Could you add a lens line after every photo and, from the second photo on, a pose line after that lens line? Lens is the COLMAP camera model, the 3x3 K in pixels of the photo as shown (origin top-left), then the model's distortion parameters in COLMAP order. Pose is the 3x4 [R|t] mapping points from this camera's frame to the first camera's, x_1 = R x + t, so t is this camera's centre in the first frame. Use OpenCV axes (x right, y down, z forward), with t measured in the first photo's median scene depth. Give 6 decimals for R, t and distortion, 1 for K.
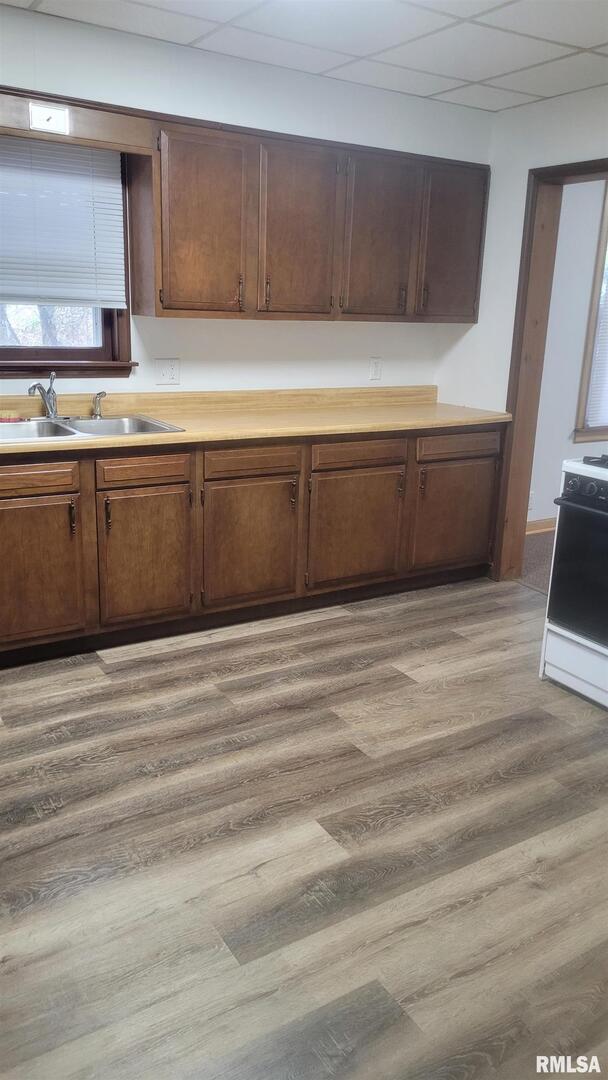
lens RADIAL K [[814.4, 0, 304.8], [0, 814.4, 540.2], [0, 0, 1]] dist [0.013783, 0.004277]
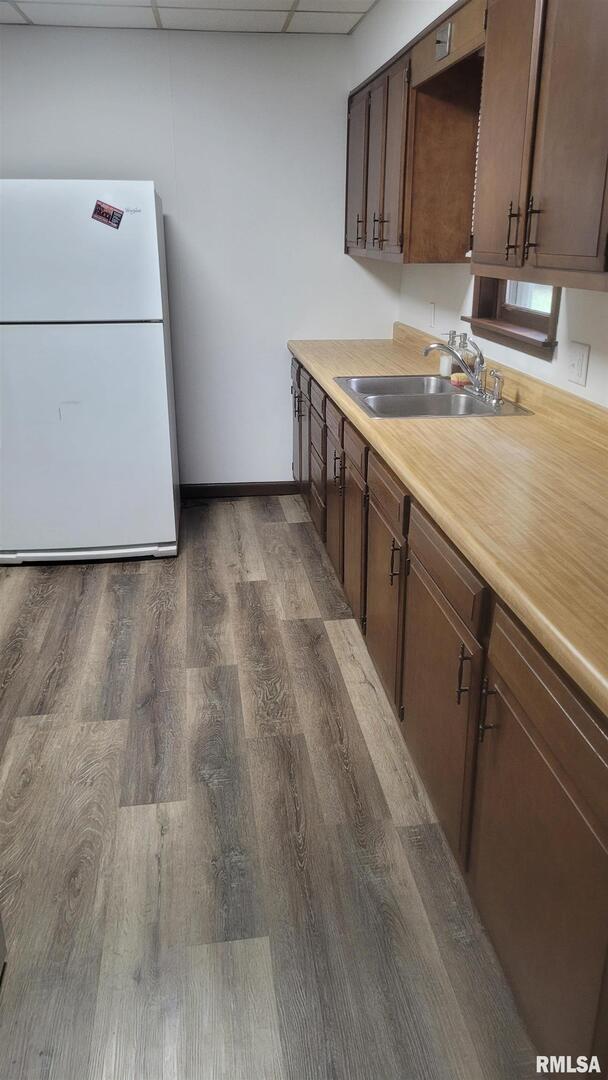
lens RADIAL K [[814.4, 0, 305.4], [0, 814.4, 538.7], [0, 0, 1]] dist [0.013783, 0.004277]
pose [[-0.410845, 0.283476, -0.866515, 0.617174], [-0.268919, 0.870468, 0.412273, -0.350274], [0.871142, 0.402403, -0.281395, 1.267309]]
